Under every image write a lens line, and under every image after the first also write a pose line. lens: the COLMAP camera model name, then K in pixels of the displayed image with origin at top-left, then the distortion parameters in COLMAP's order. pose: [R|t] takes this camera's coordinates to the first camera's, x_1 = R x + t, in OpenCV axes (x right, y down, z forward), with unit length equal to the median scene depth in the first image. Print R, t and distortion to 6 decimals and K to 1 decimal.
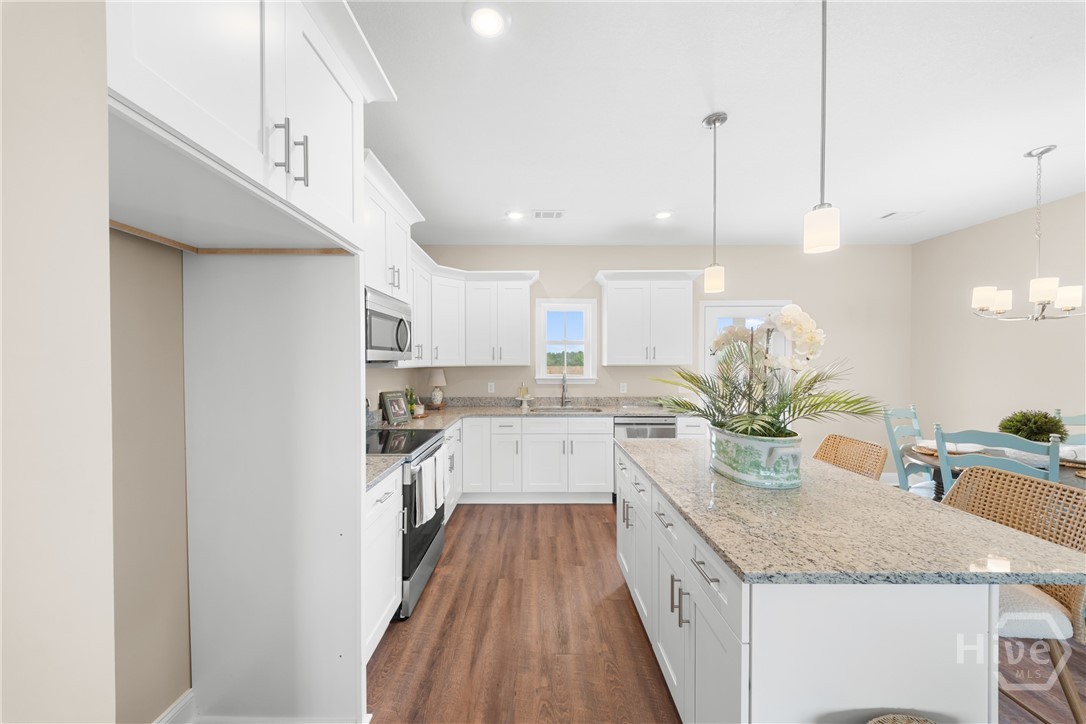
lens RADIAL K [[382.8, 0, 537.2], [0, 382.8, 365.1], [0, 0, 1]] dist [0.001879, -0.000720]
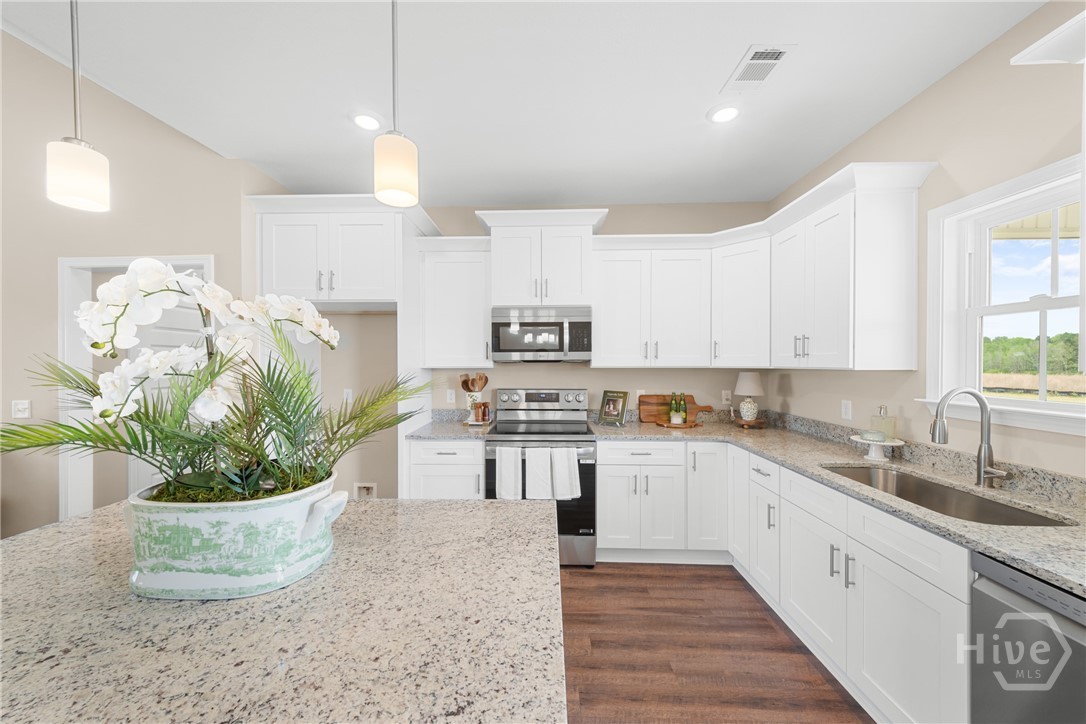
lens RADIAL K [[382.8, 0, 531.5], [0, 382.8, 362.4], [0, 0, 1]] dist [0.001879, -0.000720]
pose [[-0.038400, 0.002782, -0.999259, 0.592387], [-0.009388, 0.999951, 0.003145, -0.006513], [0.999218, 0.009502, -0.038372, 0.776627]]
